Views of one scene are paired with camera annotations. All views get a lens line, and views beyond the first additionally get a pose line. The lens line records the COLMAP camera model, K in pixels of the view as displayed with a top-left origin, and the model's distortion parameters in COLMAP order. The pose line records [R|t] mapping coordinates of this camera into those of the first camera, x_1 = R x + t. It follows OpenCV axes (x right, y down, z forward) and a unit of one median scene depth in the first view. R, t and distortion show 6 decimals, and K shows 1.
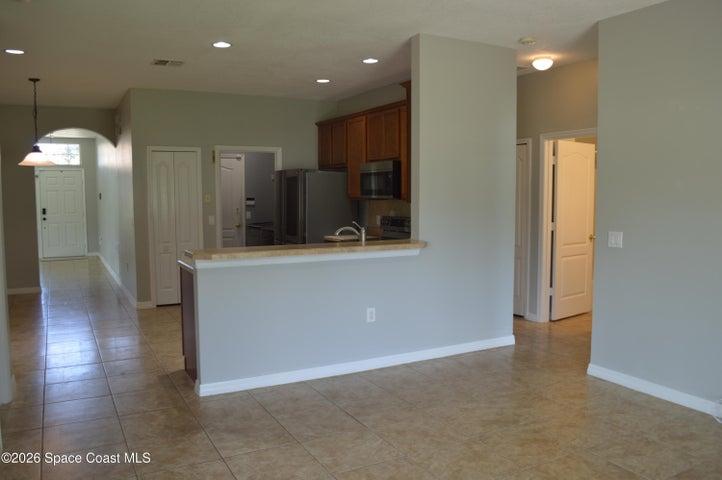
lens RADIAL K [[579.5, 0, 356.0], [0, 579.5, 240.6], [0, 0, 1]] dist [-0.078951, 0.006629]
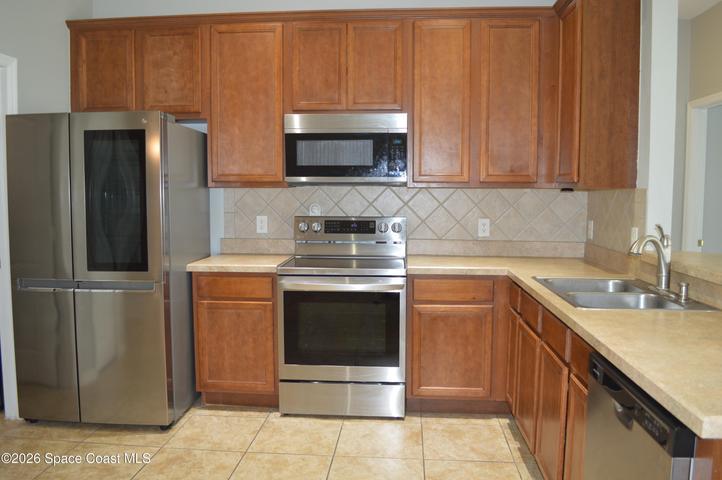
lens RADIAL K [[579.5, 0, 356.0], [0, 579.5, 240.6], [0, 0, 1]] dist [-0.078951, 0.006629]
pose [[0.540983, -0.067431, 0.838326, -0.416266], [0.063858, 0.997197, 0.039001, -0.040794], [-0.838606, 0.032434, 0.543772, 0.721780]]
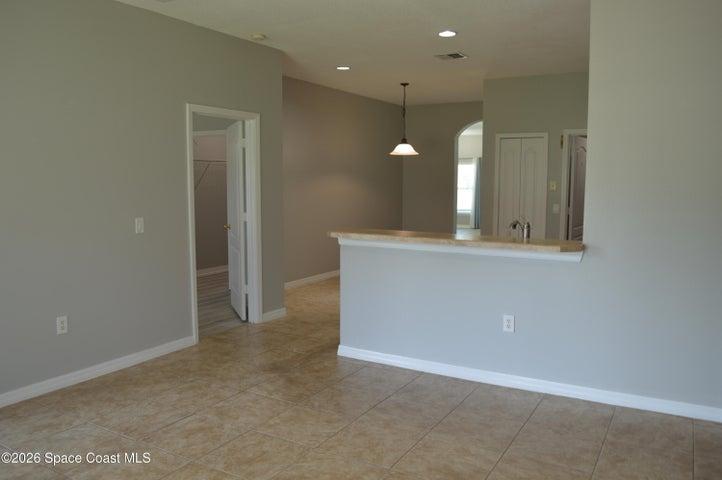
lens RADIAL K [[579.5, 0, 356.0], [0, 579.5, 240.6], [0, 0, 1]] dist [-0.078951, 0.006629]
pose [[0.518506, 0.096586, -0.849601, 0.456452], [-0.077437, 0.994821, 0.065836, -0.023217], [0.851560, 0.031655, 0.523300, 0.265866]]
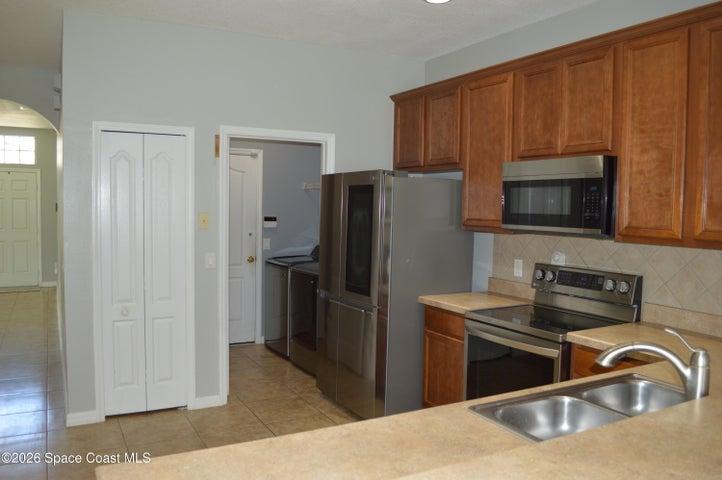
lens RADIAL K [[579.5, 0, 356.0], [0, 579.5, 240.6], [0, 0, 1]] dist [-0.078951, 0.006629]
pose [[0.999748, 0.021159, 0.007525, -0.135184], [-0.020993, 0.999549, -0.021450, -0.052921], [-0.007975, 0.021287, 0.999742, 0.522970]]
